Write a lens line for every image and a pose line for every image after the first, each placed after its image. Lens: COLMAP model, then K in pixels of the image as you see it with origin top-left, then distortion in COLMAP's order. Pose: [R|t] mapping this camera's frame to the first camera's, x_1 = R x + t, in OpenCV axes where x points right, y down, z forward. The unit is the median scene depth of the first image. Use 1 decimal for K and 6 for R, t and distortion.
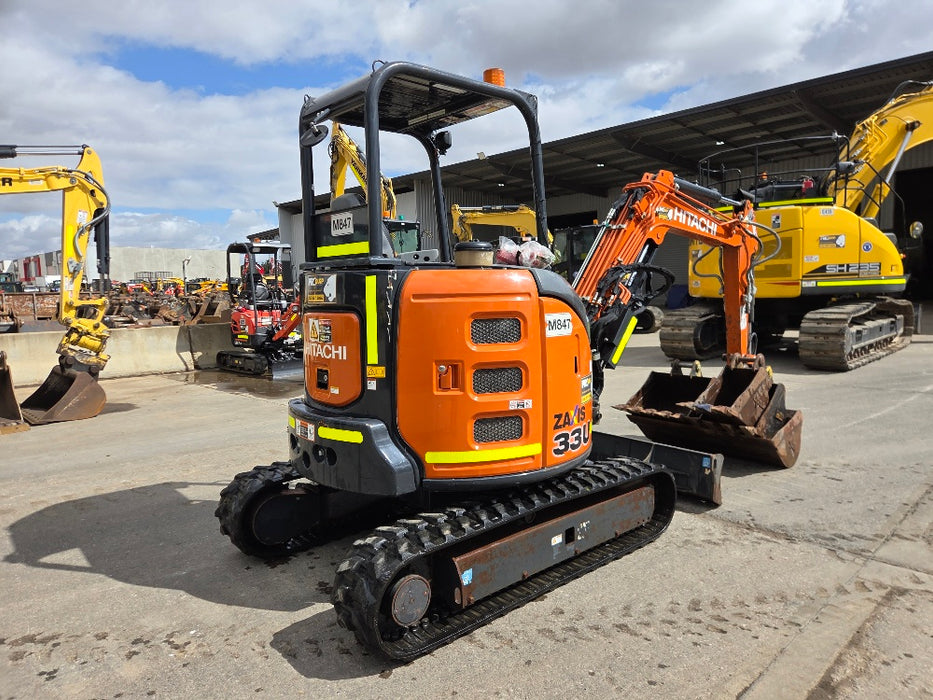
lens RADIAL K [[619.5, 0, 479.2], [0, 619.5, 348.2], [0, 0, 1]] dist [0.081215, -0.071570]
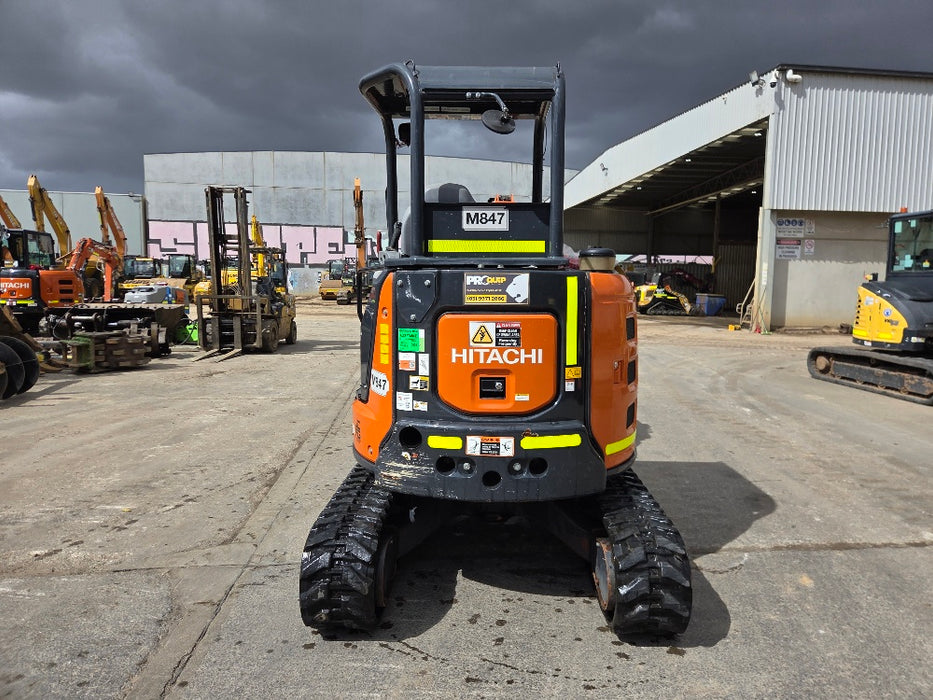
lens RADIAL K [[627.3, 0, 481.7], [0, 627.3, 338.6], [0, 0, 1]] dist [0.078668, -0.064004]
pose [[-0.632353, 0.080805, -0.770454, 0.672781], [-0.079200, 0.982591, 0.168057, -0.129646], [0.770621, 0.167291, -0.614945, 1.099314]]
